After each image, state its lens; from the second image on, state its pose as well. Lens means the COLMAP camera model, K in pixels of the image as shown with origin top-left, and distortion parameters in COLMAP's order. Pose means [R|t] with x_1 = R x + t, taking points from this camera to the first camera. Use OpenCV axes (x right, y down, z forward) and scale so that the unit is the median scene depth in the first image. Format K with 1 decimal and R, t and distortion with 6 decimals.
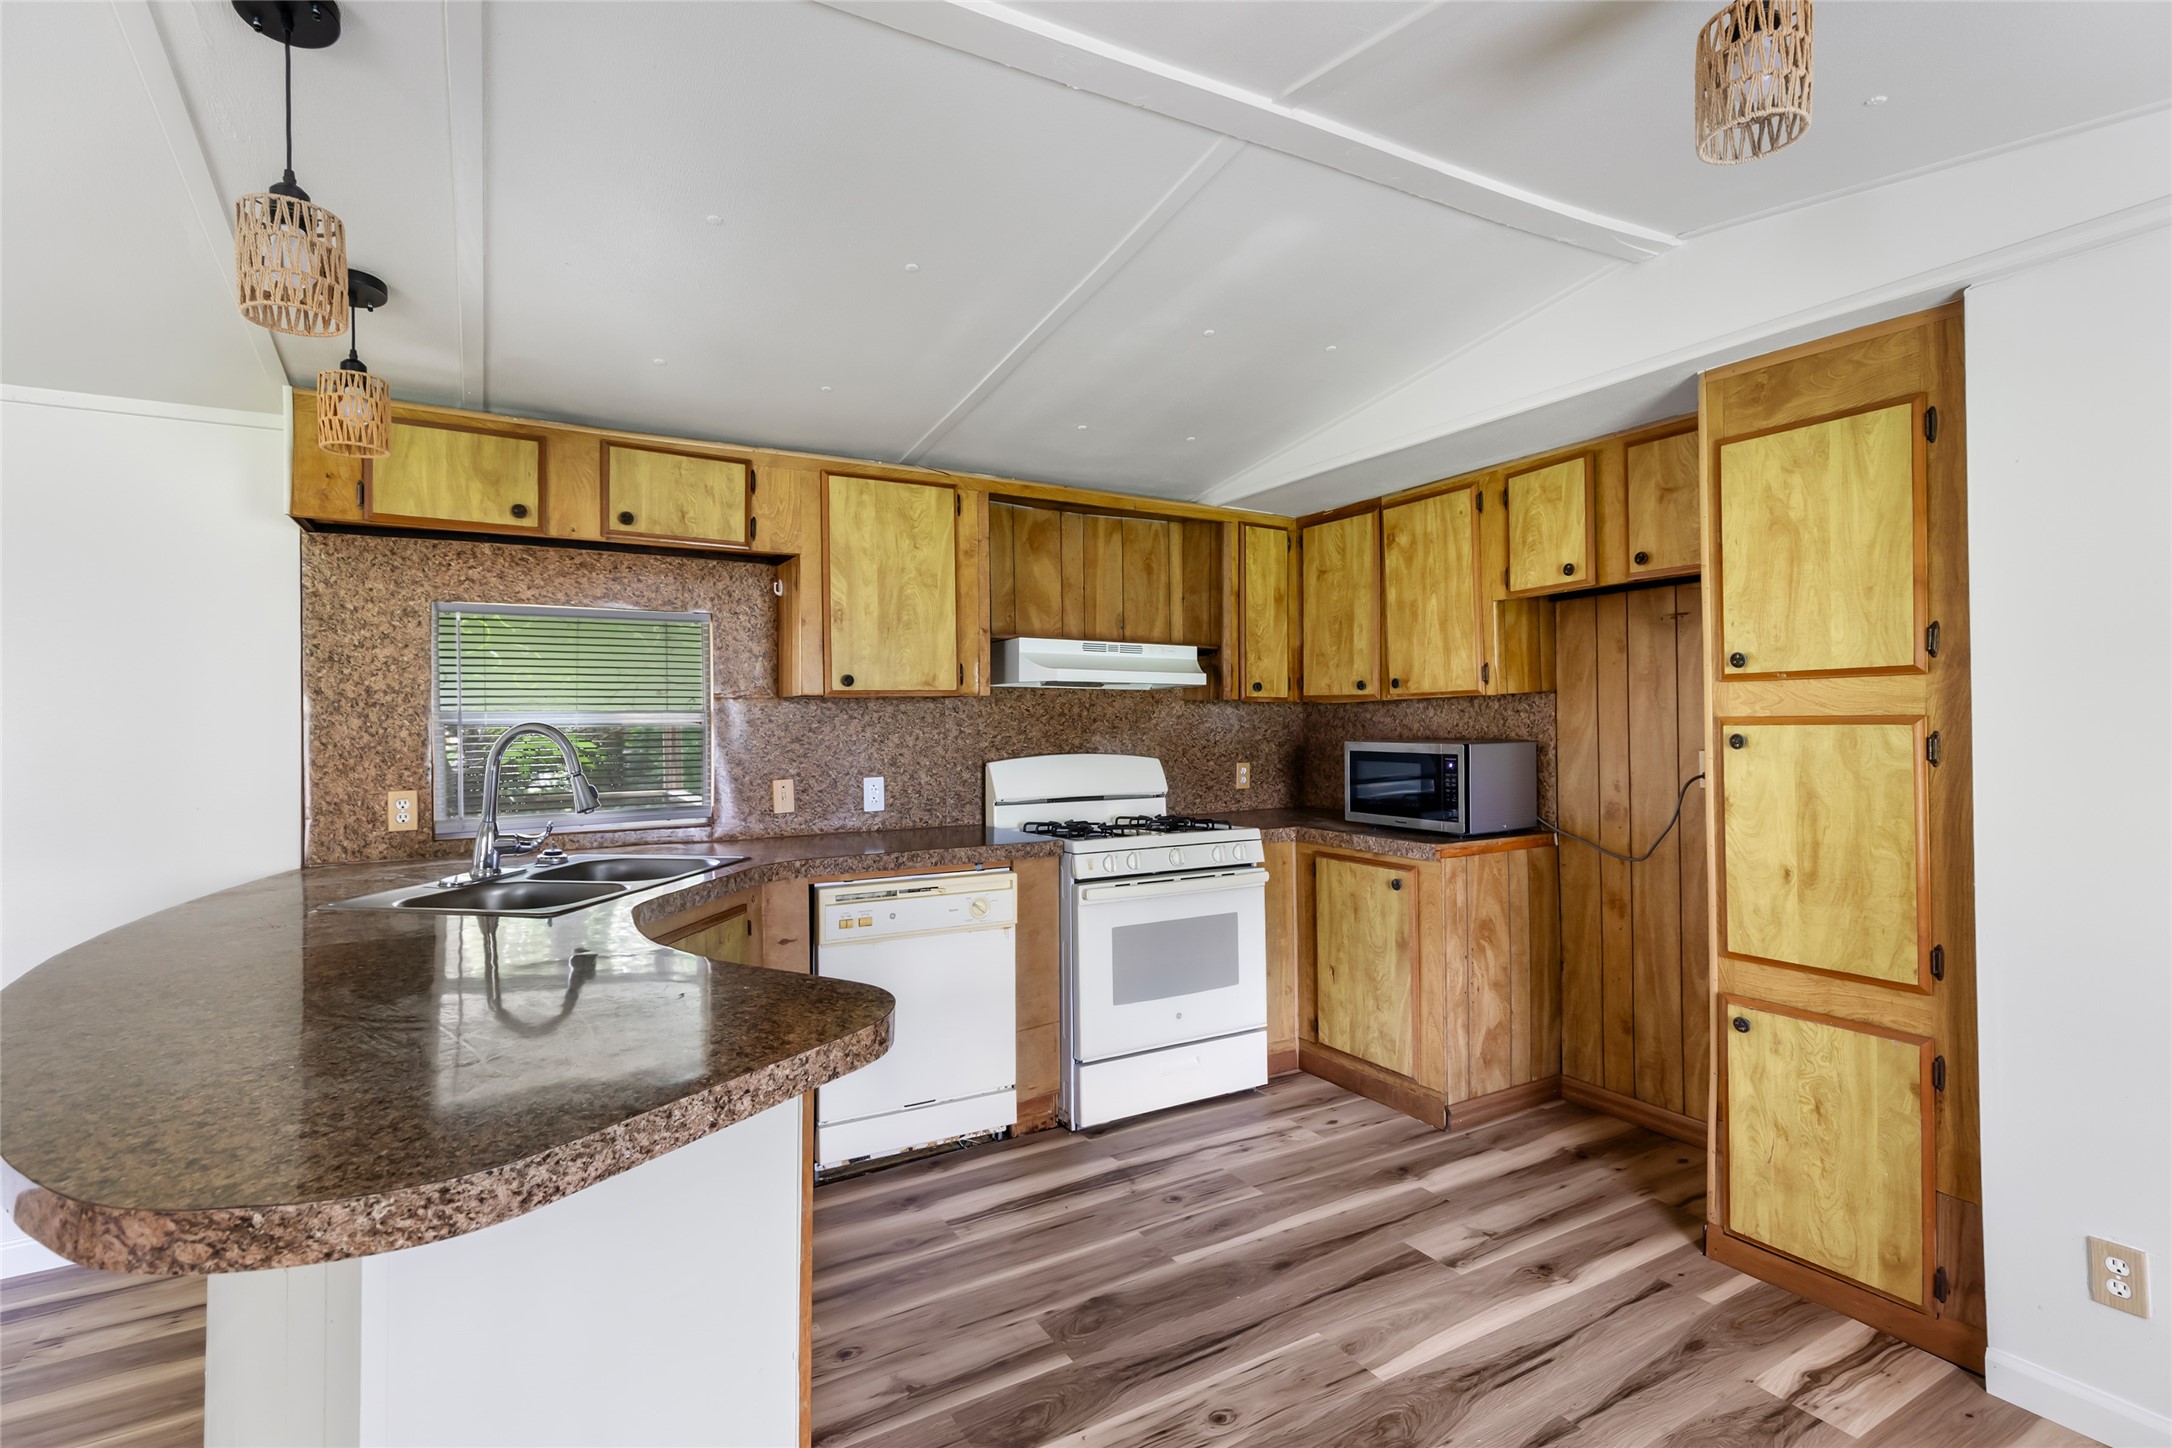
lens RADIAL K [[1009.2, 0, 1078.8], [0, 1009.2, 731.8], [0, 0, 1]] dist [0.003371, 0.000481]
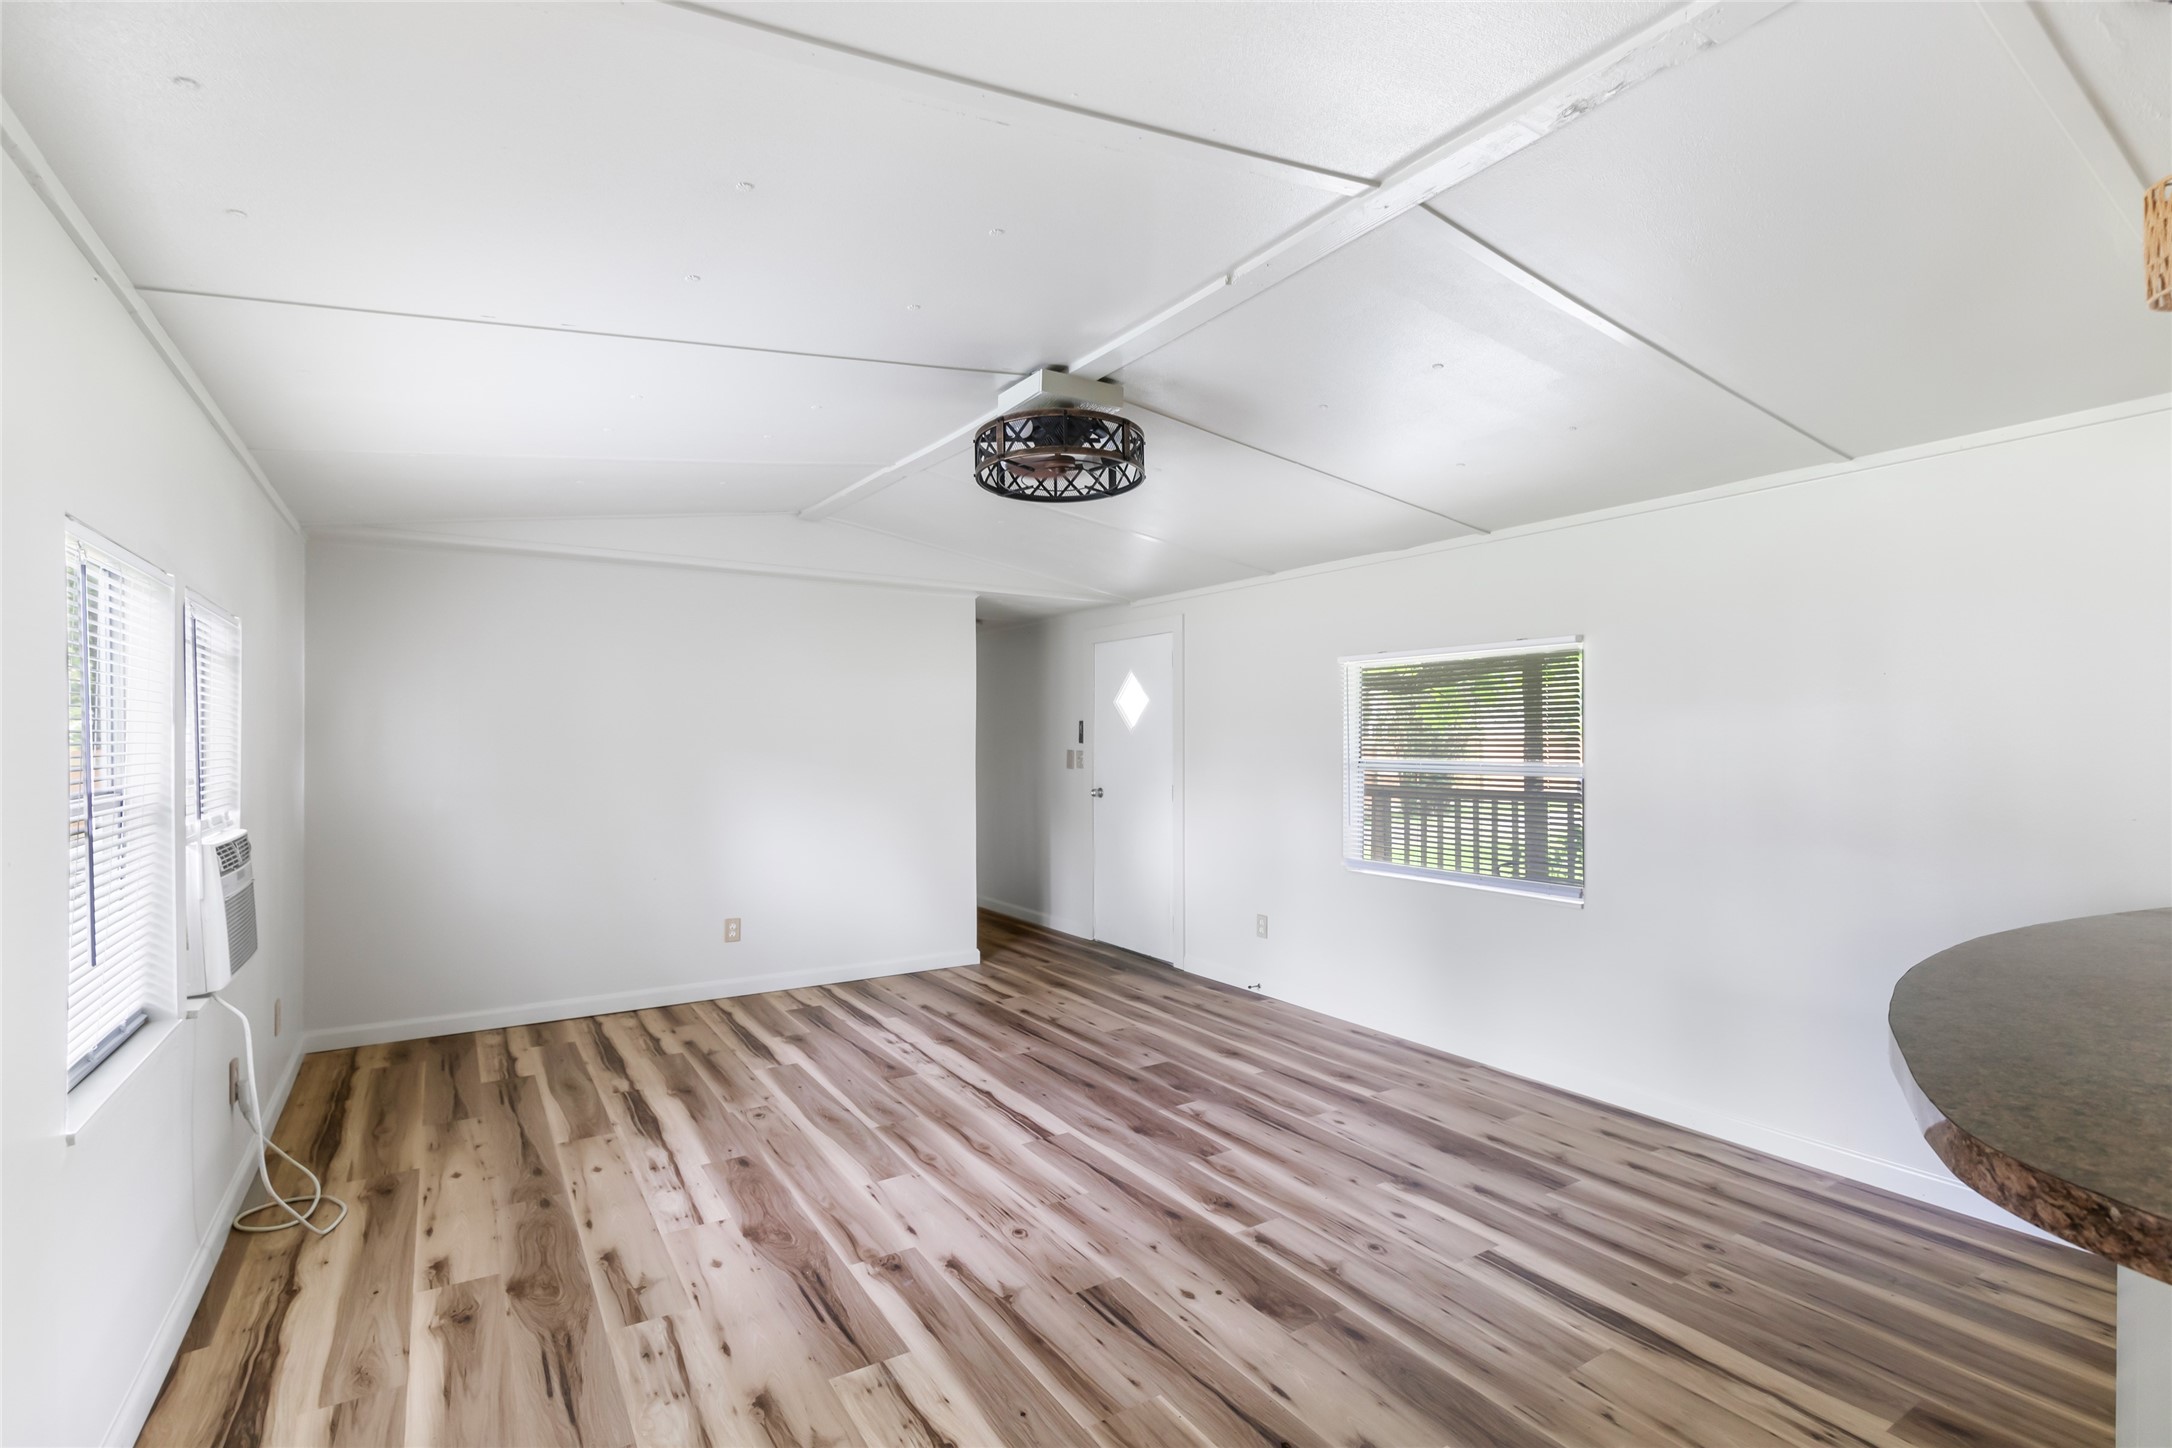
lens RADIAL K [[1009.2, 0, 1078.8], [0, 1009.2, 731.8], [0, 0, 1]] dist [0.003371, 0.000481]
pose [[0.033057, 0.002609, -0.999450, 0.068460], [-0.006723, 0.999975, 0.002388, -0.001141], [0.999431, 0.006640, 0.033074, -0.033669]]
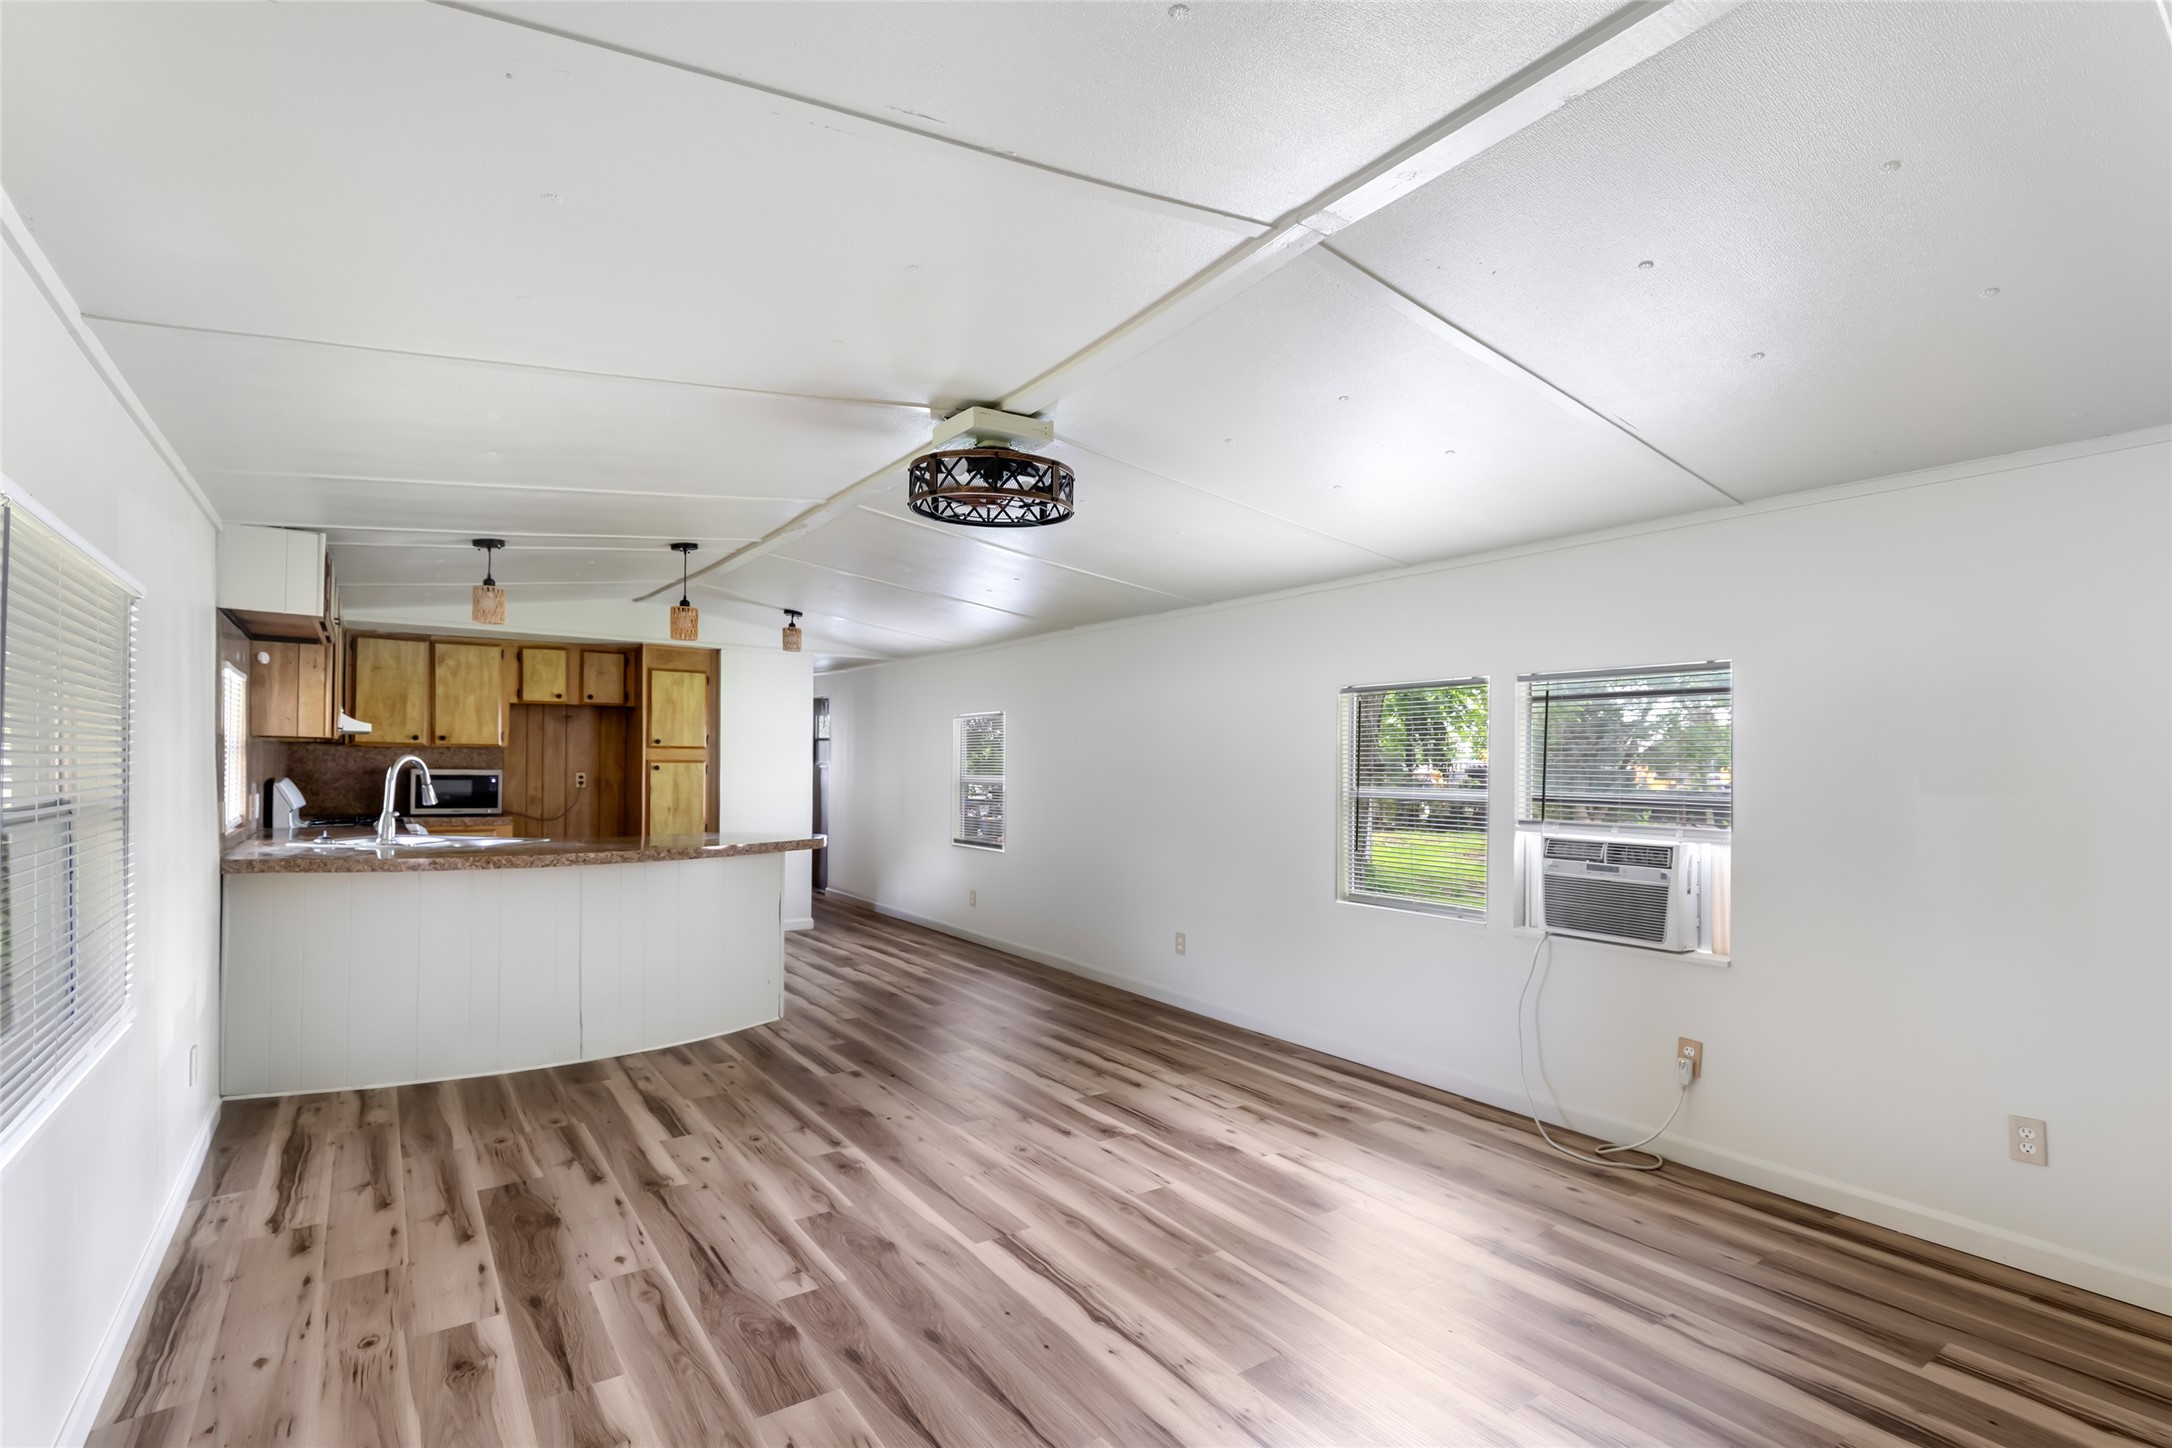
lens RADIAL K [[1005.2, 0, 1077.5], [0, 1005.2, 763.2], [0, 0, 1]] dist [0.002141, 0.000230]
pose [[-0.085143, 0.009647, 0.996322, -2.475744], [-0.000884, 0.999952, -0.009757, 0.023775], [-0.996368, -0.001711, -0.085130, -0.015237]]
